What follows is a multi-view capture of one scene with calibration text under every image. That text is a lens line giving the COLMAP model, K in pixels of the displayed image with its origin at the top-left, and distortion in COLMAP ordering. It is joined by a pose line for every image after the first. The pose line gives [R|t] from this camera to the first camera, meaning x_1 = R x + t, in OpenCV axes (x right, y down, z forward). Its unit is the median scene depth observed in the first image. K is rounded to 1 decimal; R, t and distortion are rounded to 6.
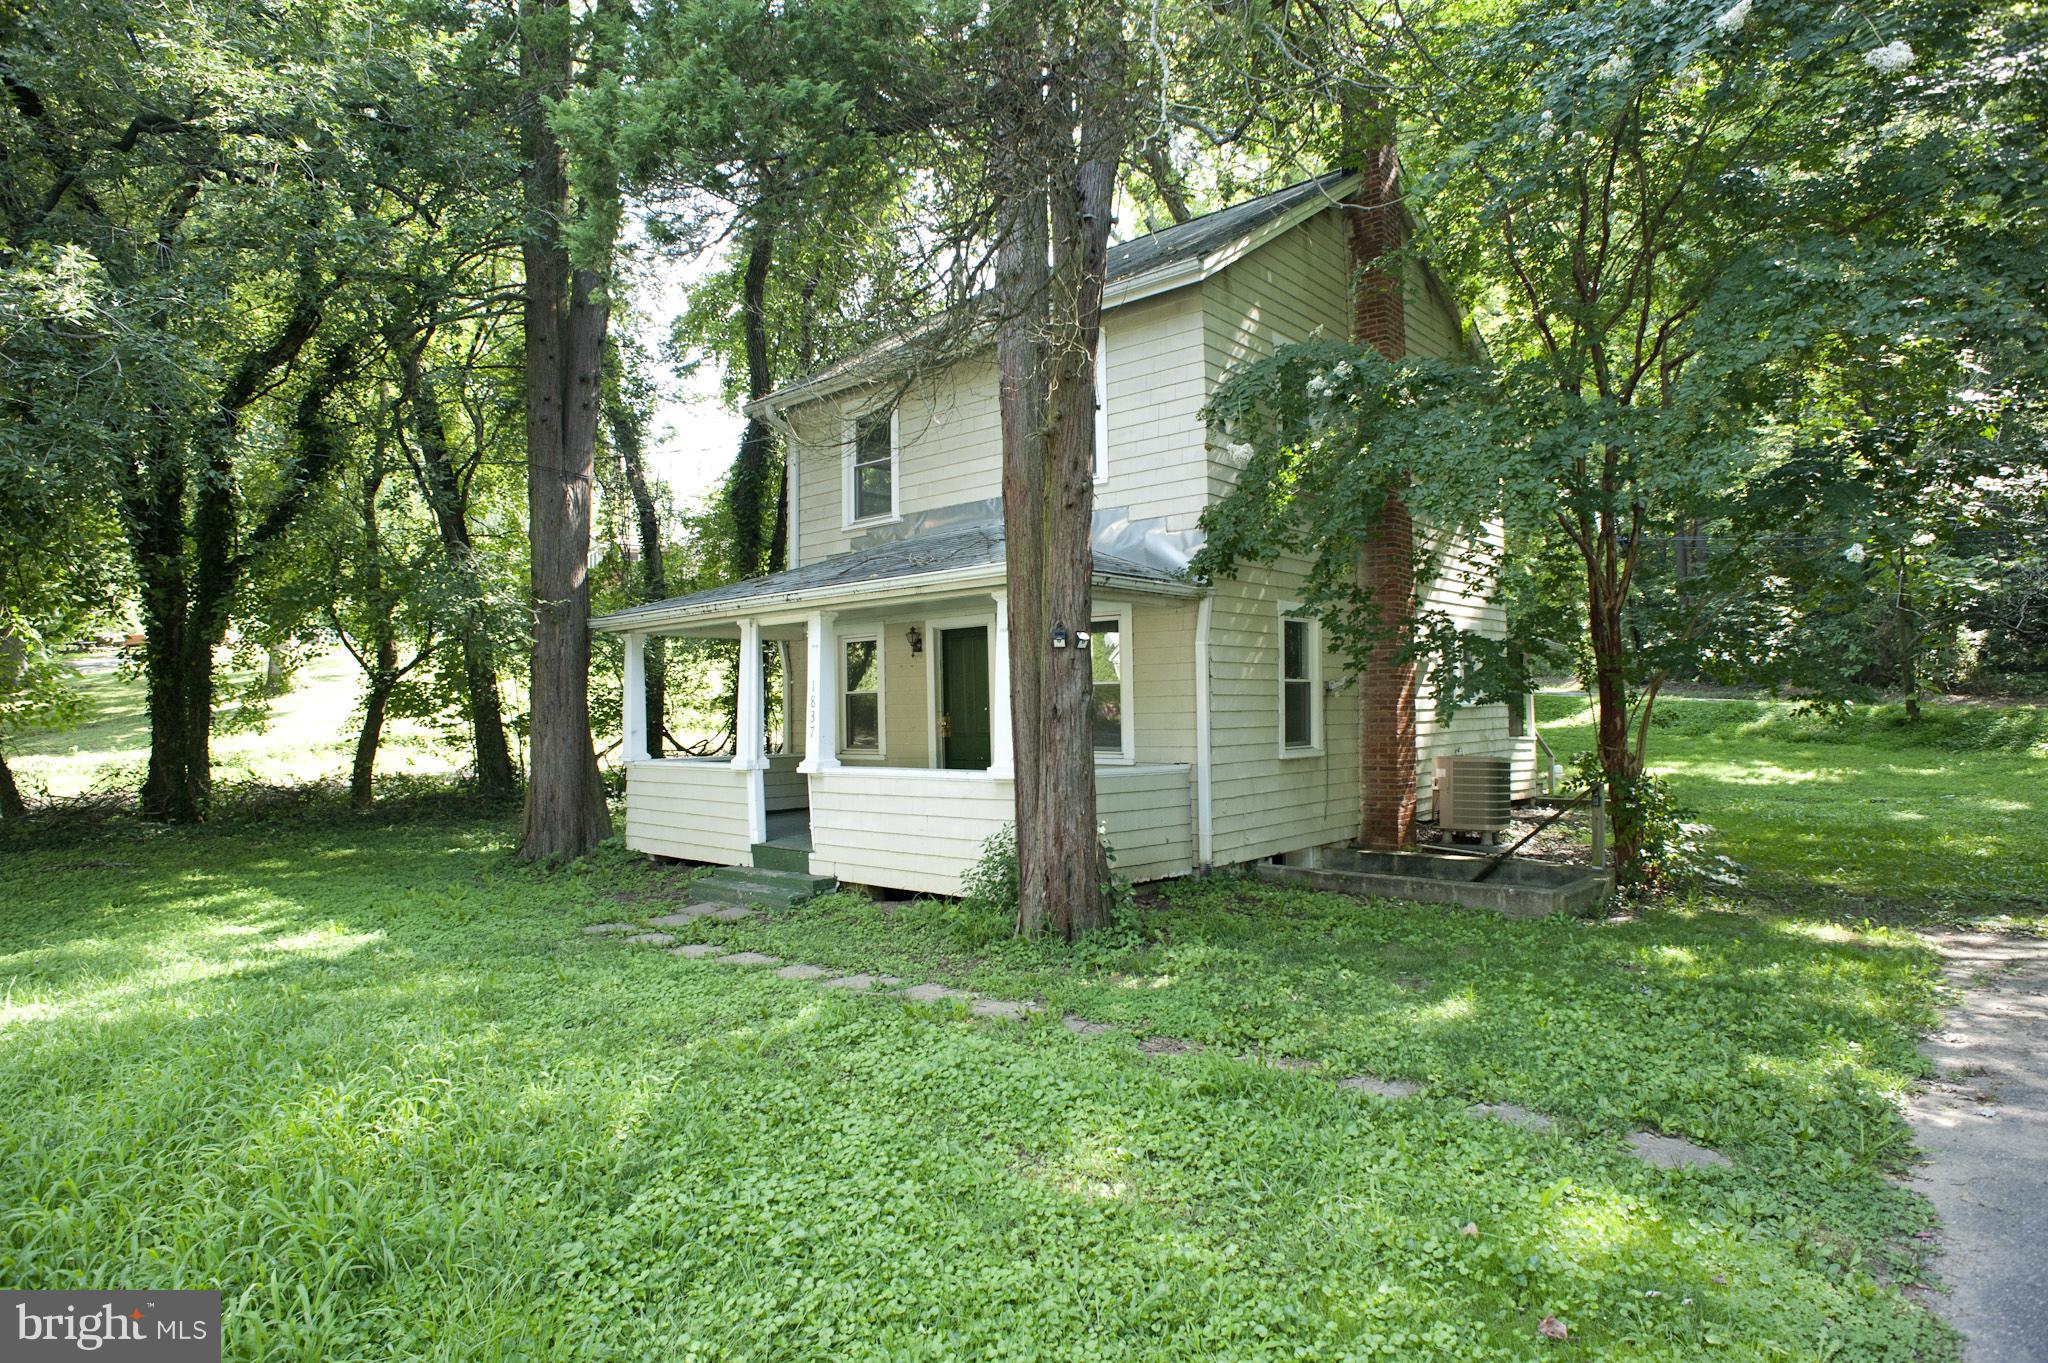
lens RADIAL K [[1181.1, 0, 1024.0], [0, 1181.1, 681.5], [0, 0, 1]] dist [-0.099832, 0.075994]
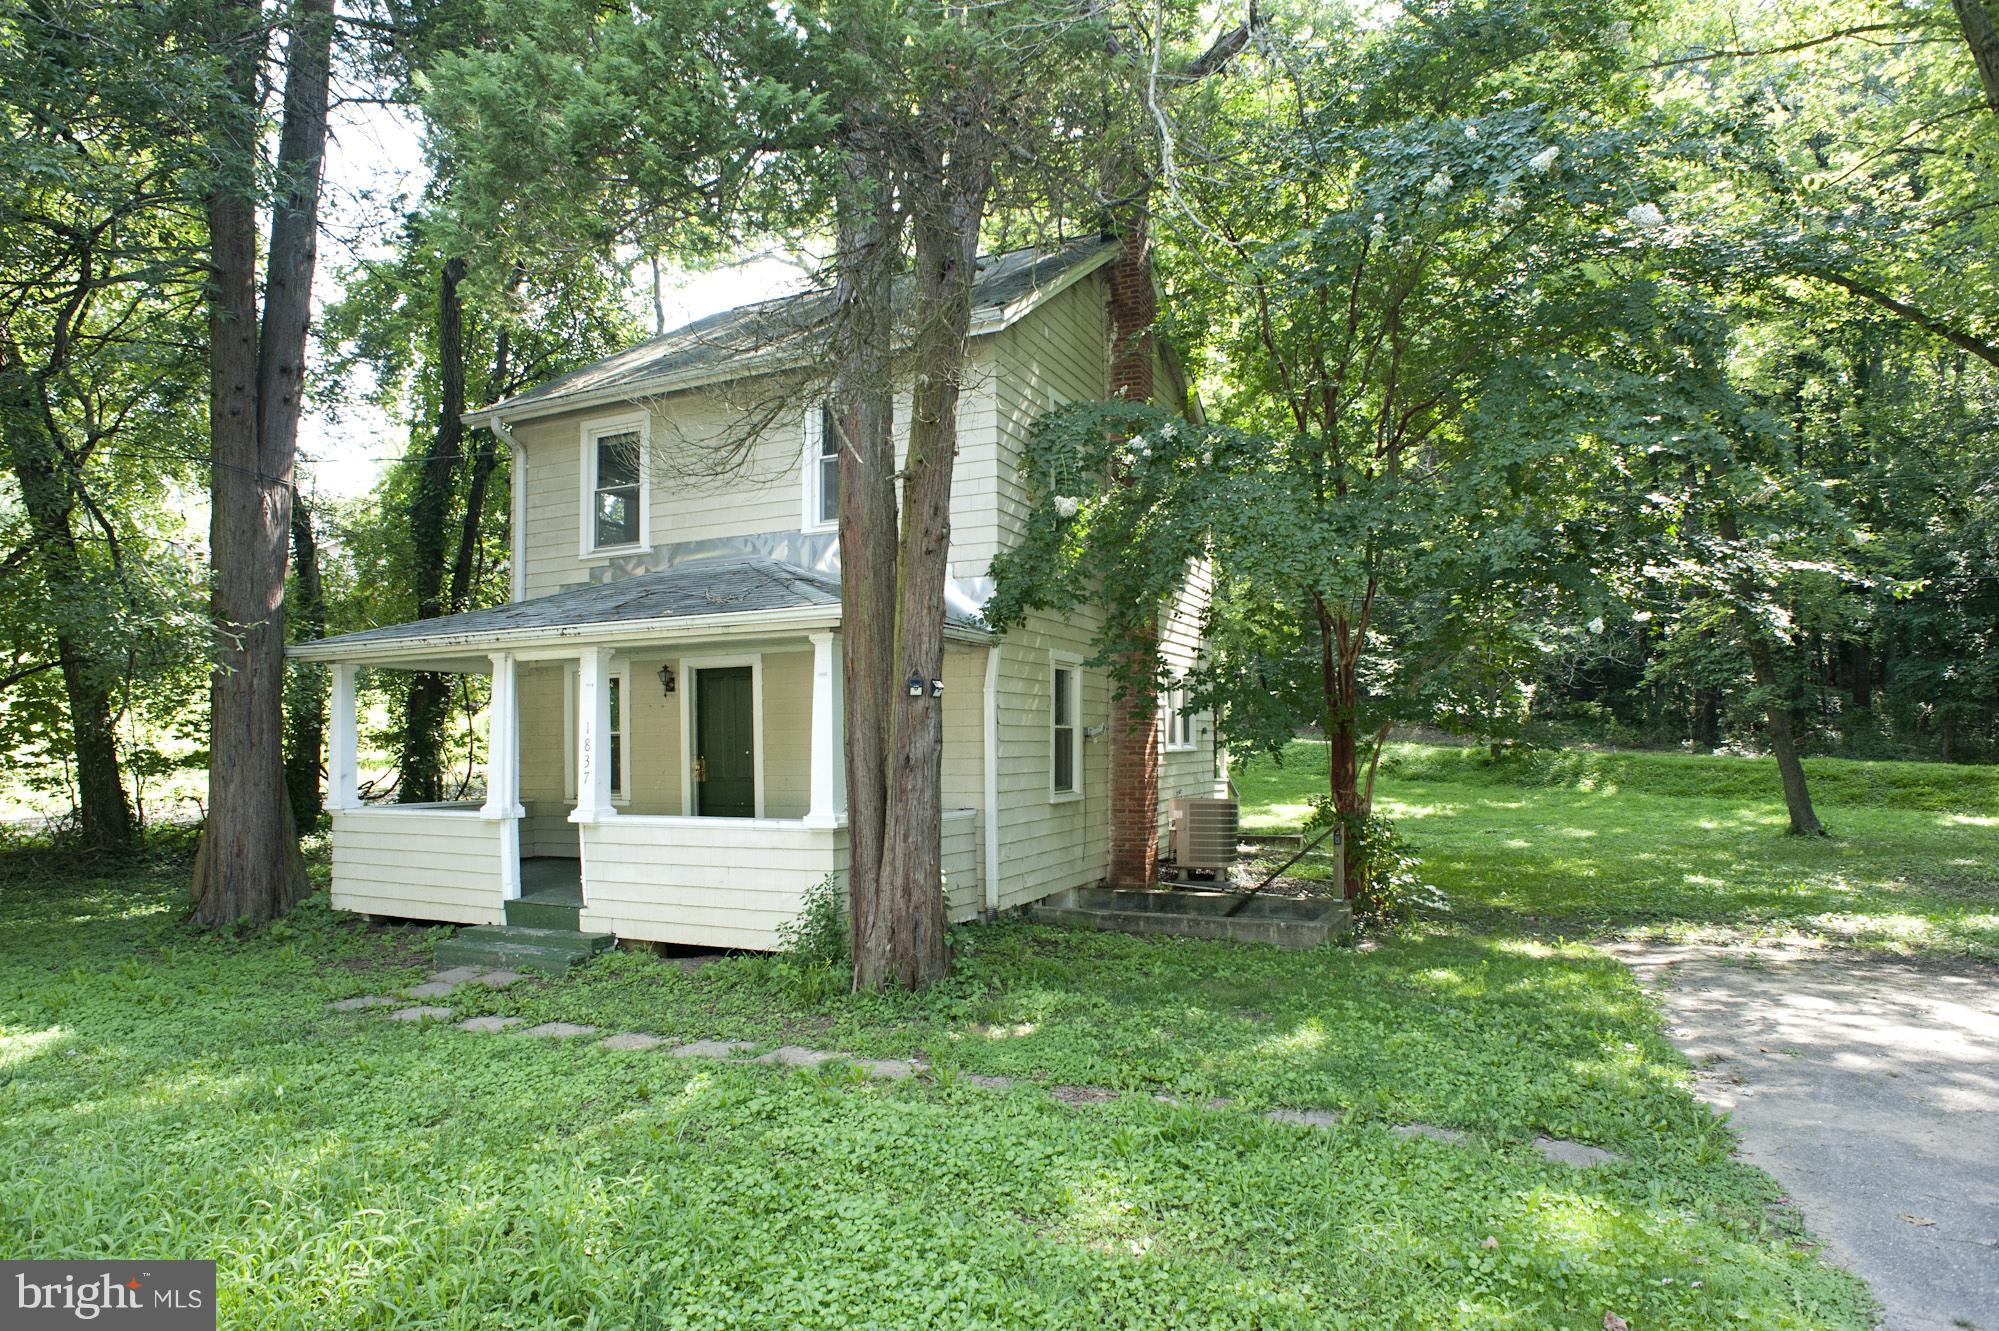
lens RADIAL K [[1179.8, 0, 990.8], [0, 1179.8, 708.0], [0, 0, 1]] dist [-0.113162, 0.090839]
pose [[0.956251, 0.014207, 0.292203, -0.170334], [-0.012013, 0.999885, -0.009299, -0.008632], [-0.292302, 0.005382, 0.956311, 0.037331]]
